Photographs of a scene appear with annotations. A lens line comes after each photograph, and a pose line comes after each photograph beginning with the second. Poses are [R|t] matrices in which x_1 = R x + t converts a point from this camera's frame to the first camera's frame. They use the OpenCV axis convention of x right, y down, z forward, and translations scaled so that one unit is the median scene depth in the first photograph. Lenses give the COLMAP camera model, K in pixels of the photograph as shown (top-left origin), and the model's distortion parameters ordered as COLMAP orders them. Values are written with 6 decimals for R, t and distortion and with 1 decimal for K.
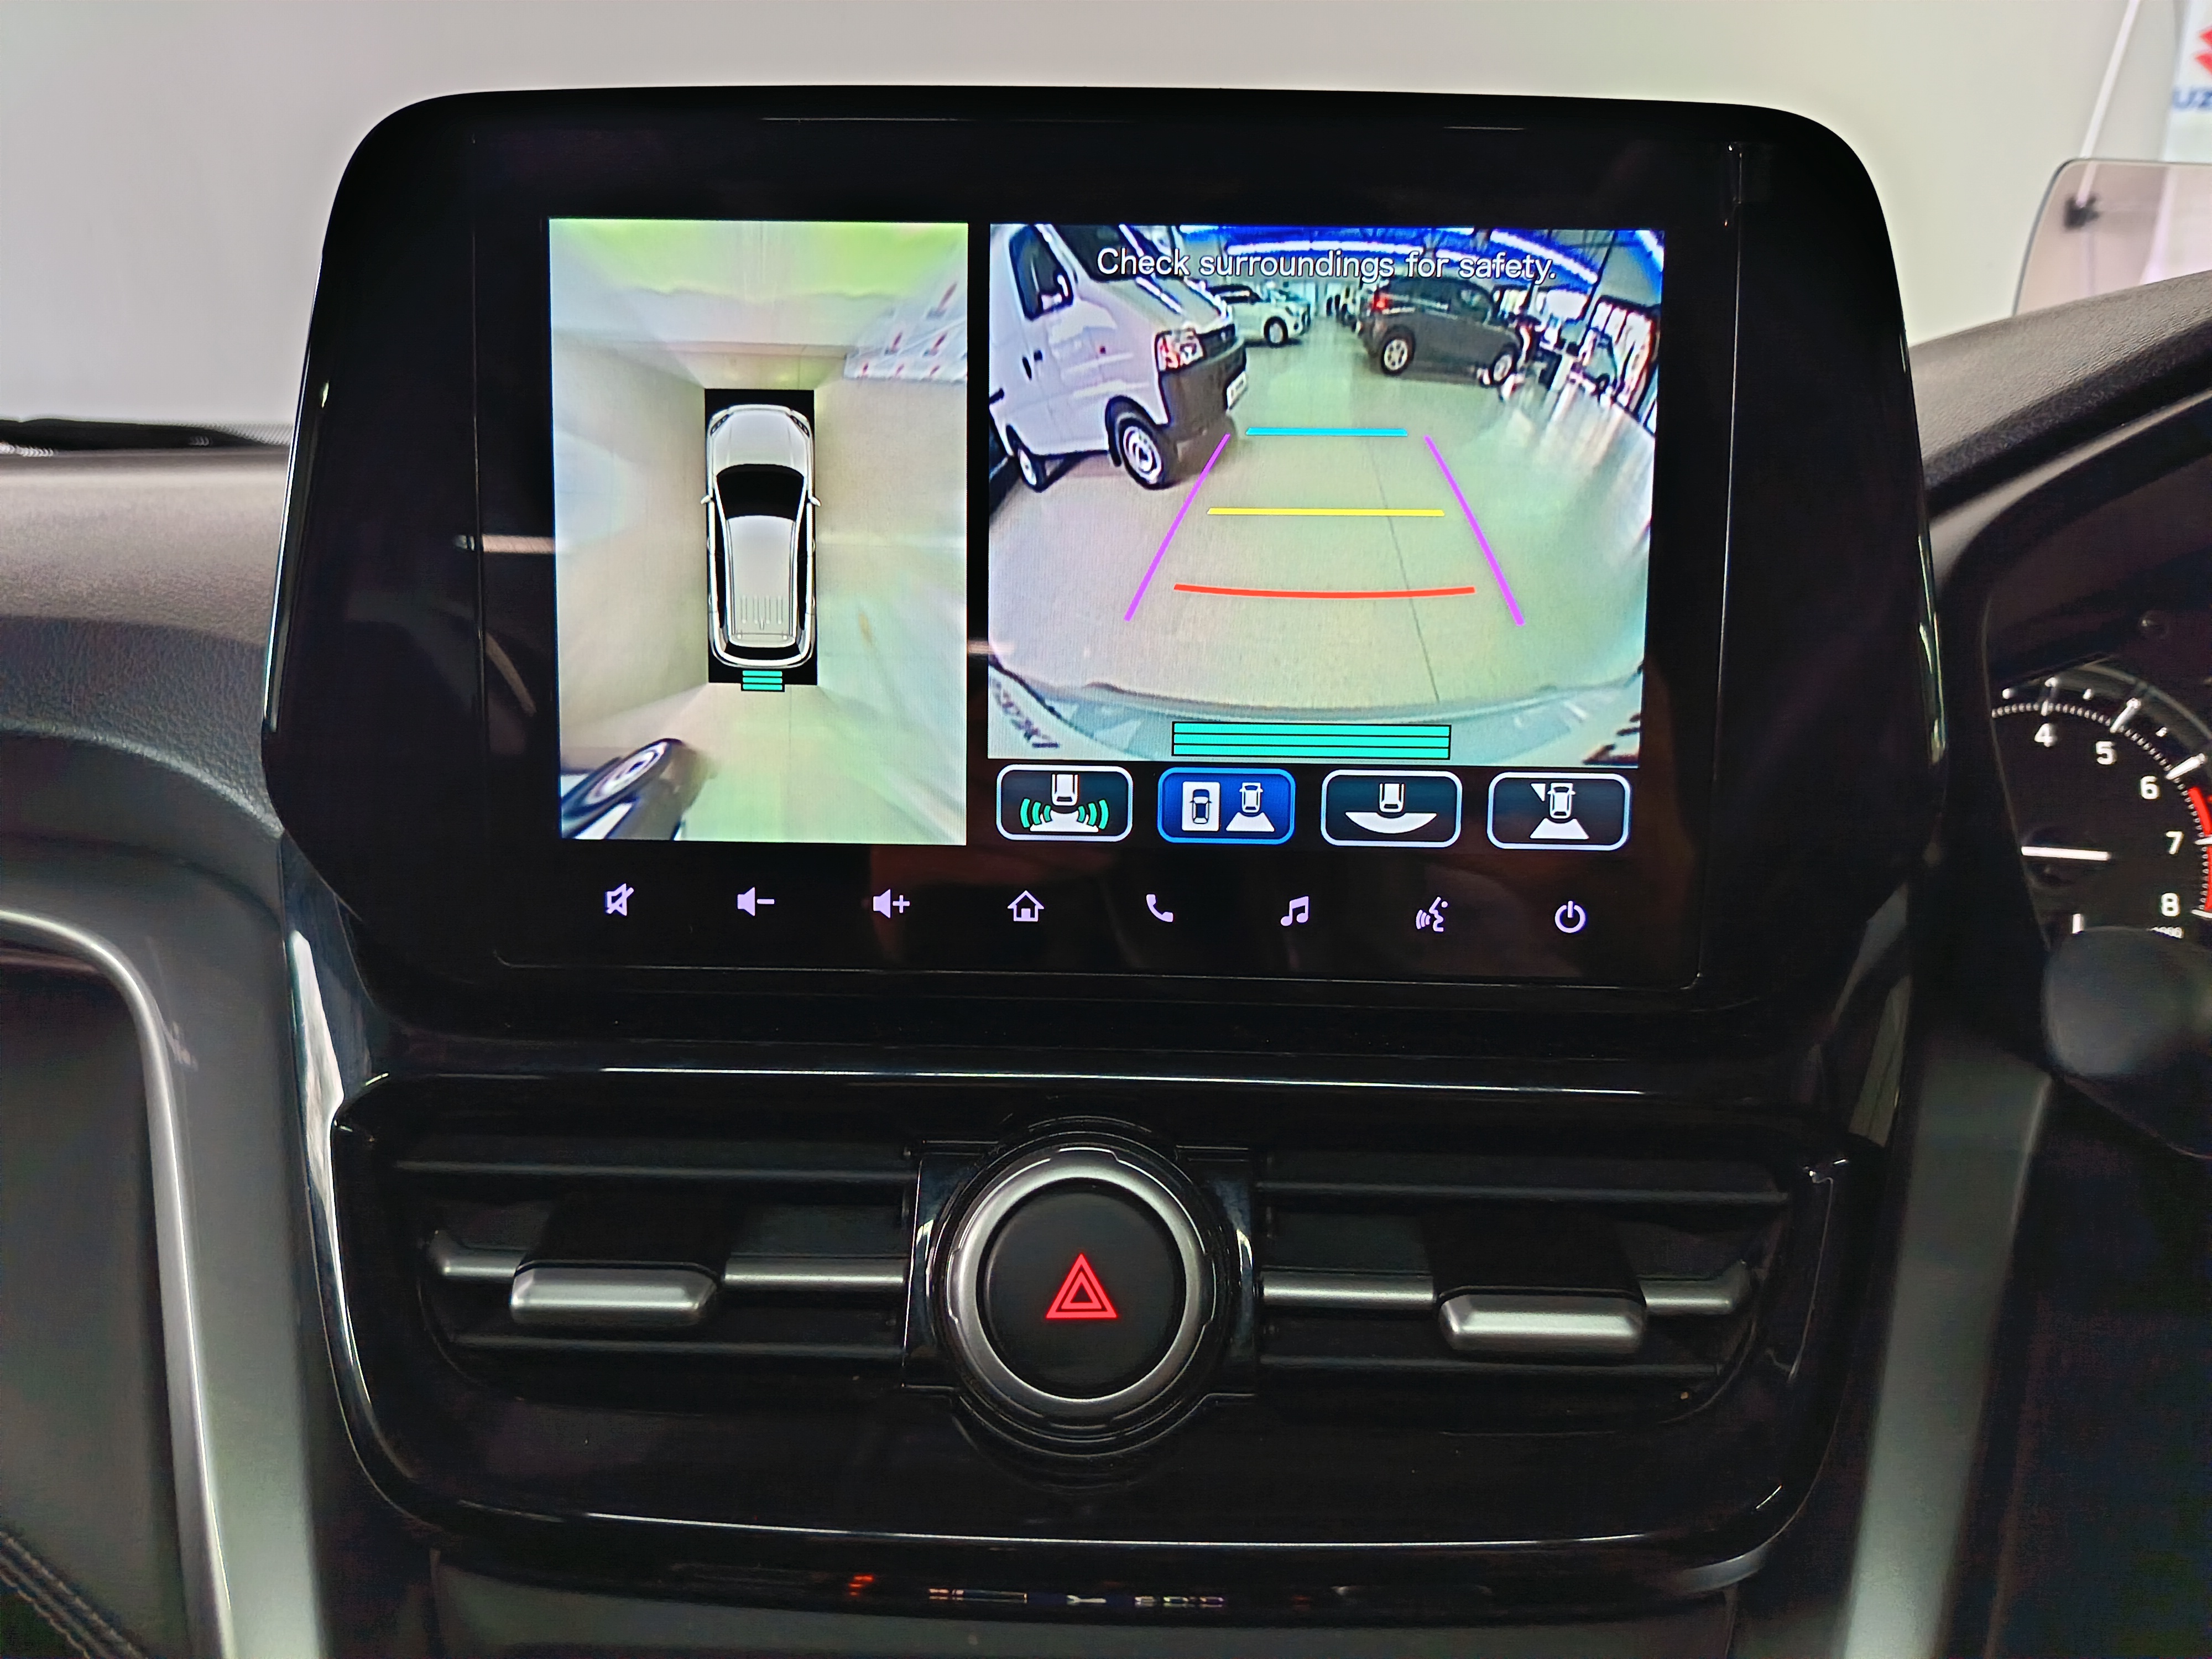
lens RADIAL K [[1567.6, 0, 1104.4], [0, 1567.6, 823.6], [0, 0, 1]] dist [0.087618, -0.144993]
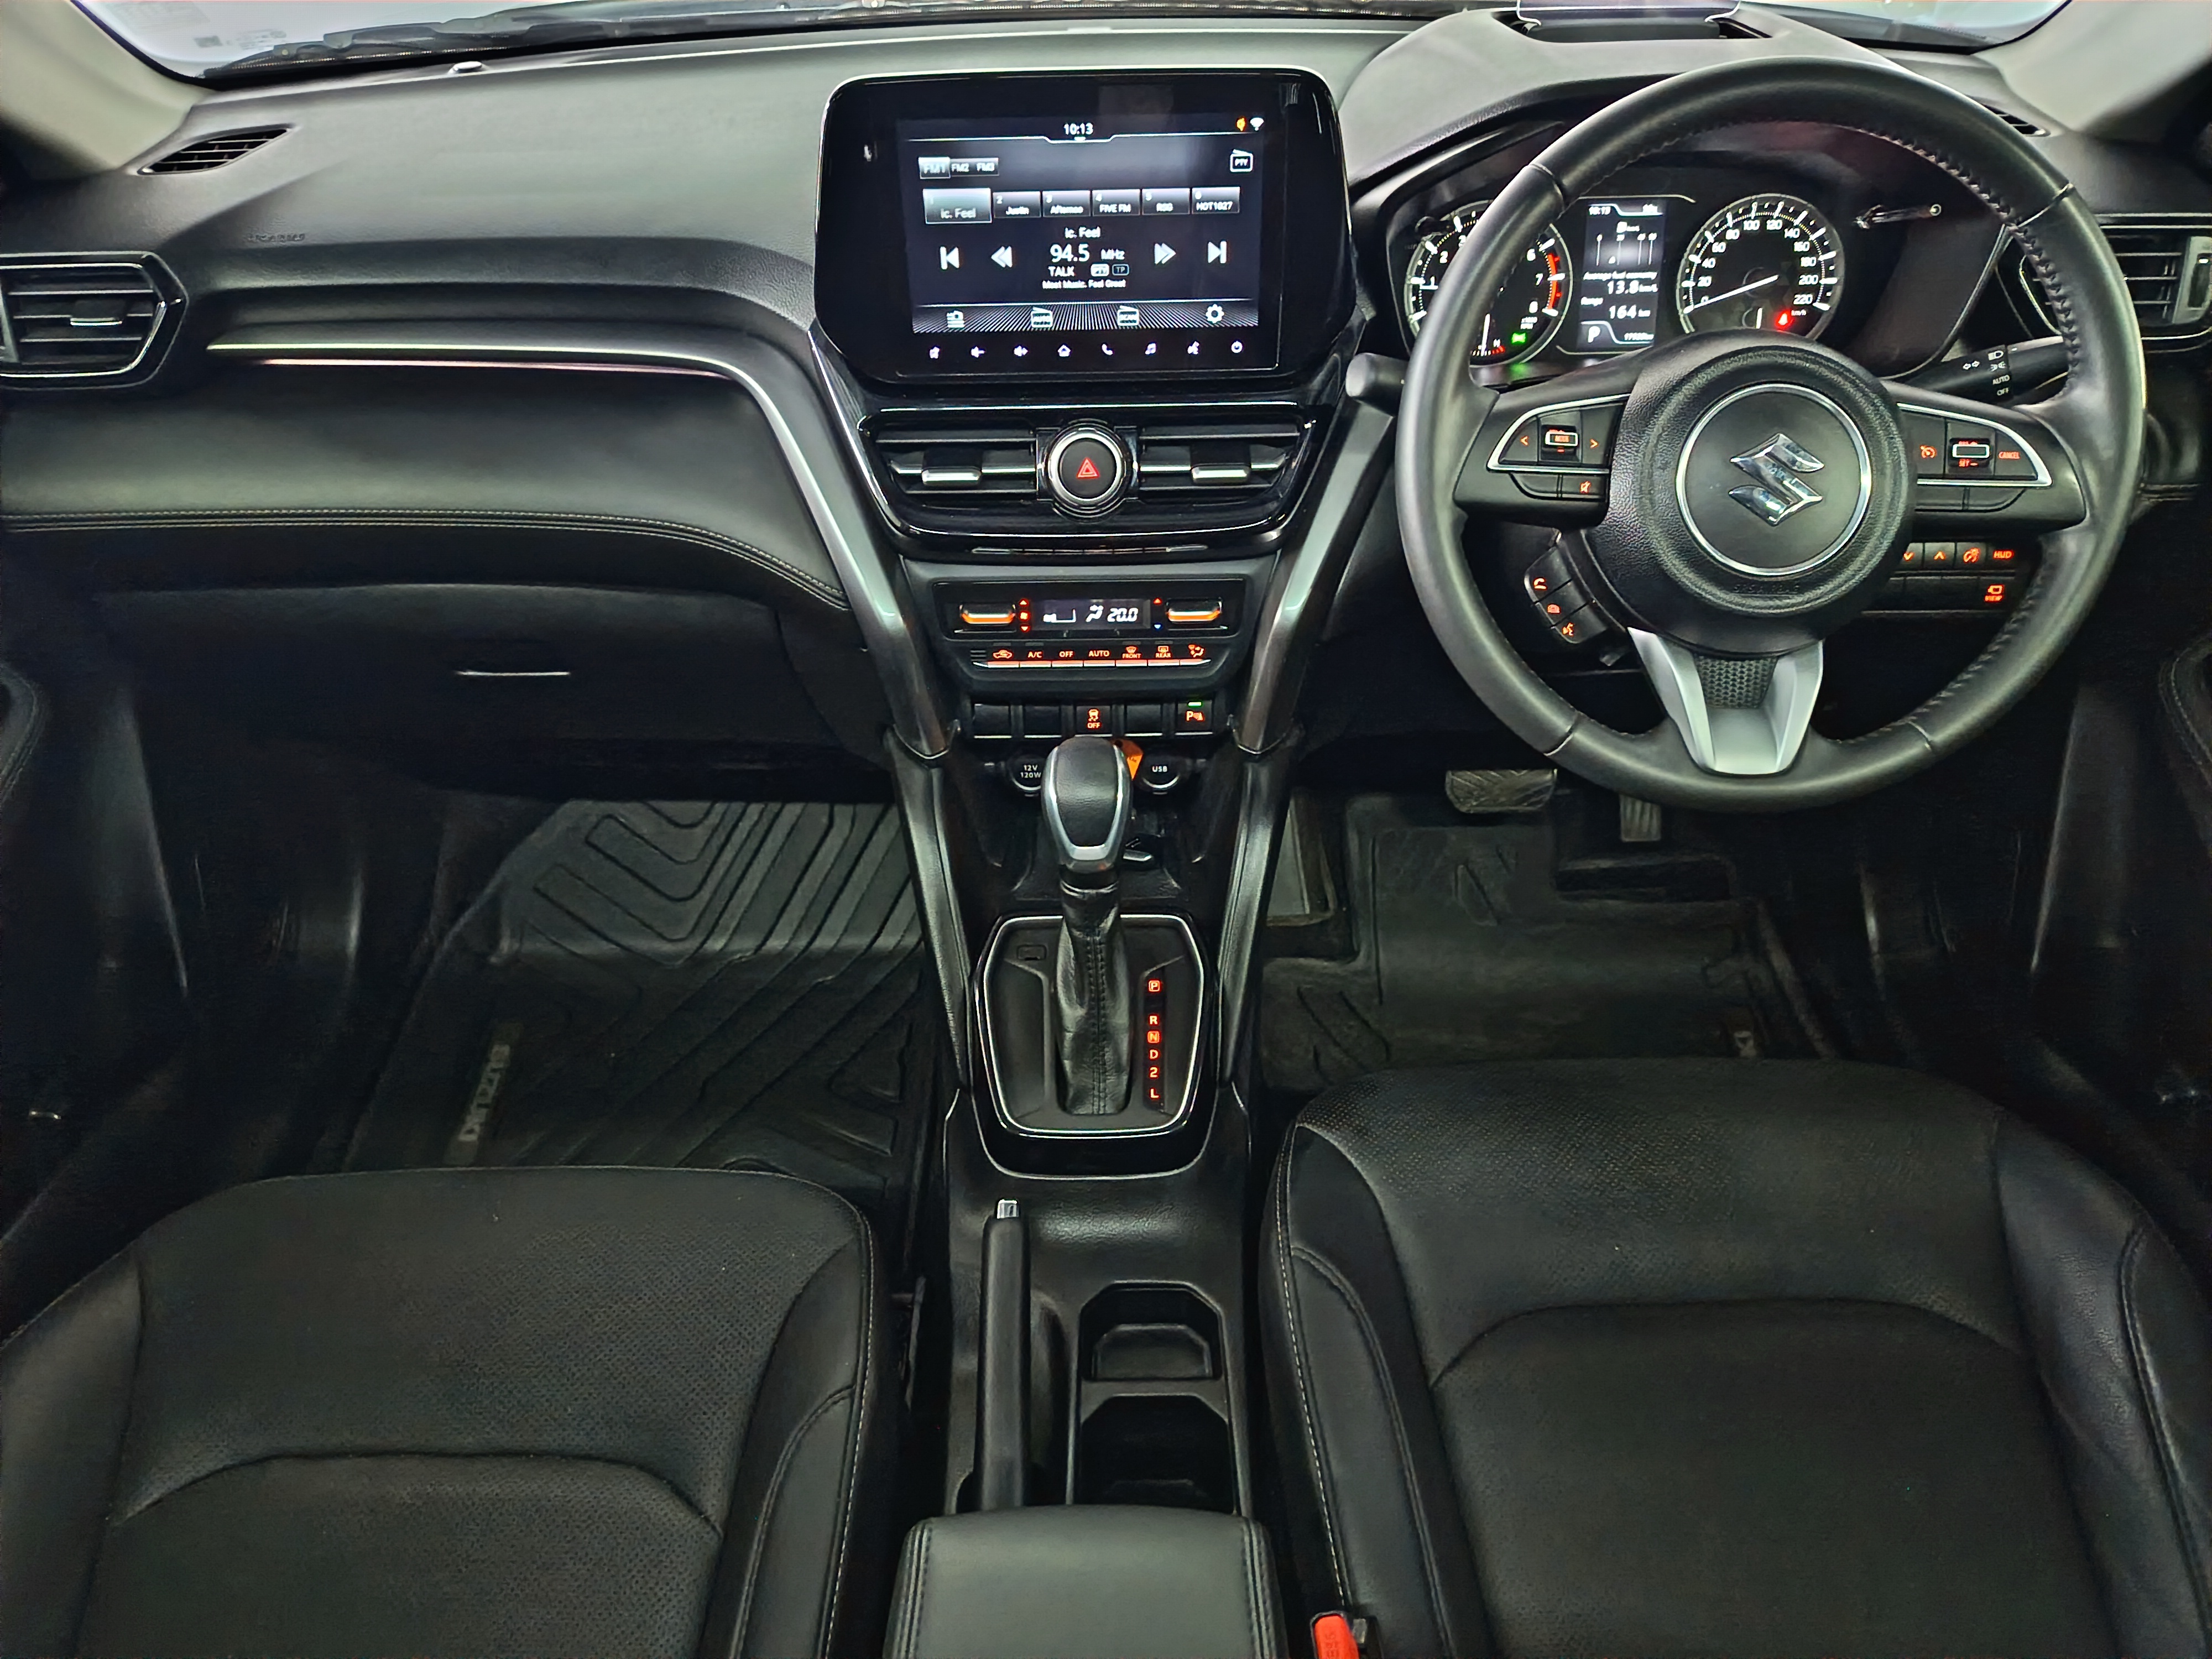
lens RADIAL K [[1567.6, 0, 1104.4], [0, 1567.6, 823.6], [0, 0, 1]] dist [0.087618, -0.144993]
pose [[0.999244, -0.035457, -0.015944, 0.047716], [0.038870, 0.903491, 0.426840, -0.451646], [-0.000729, -0.427137, 0.904187, -2.331903]]
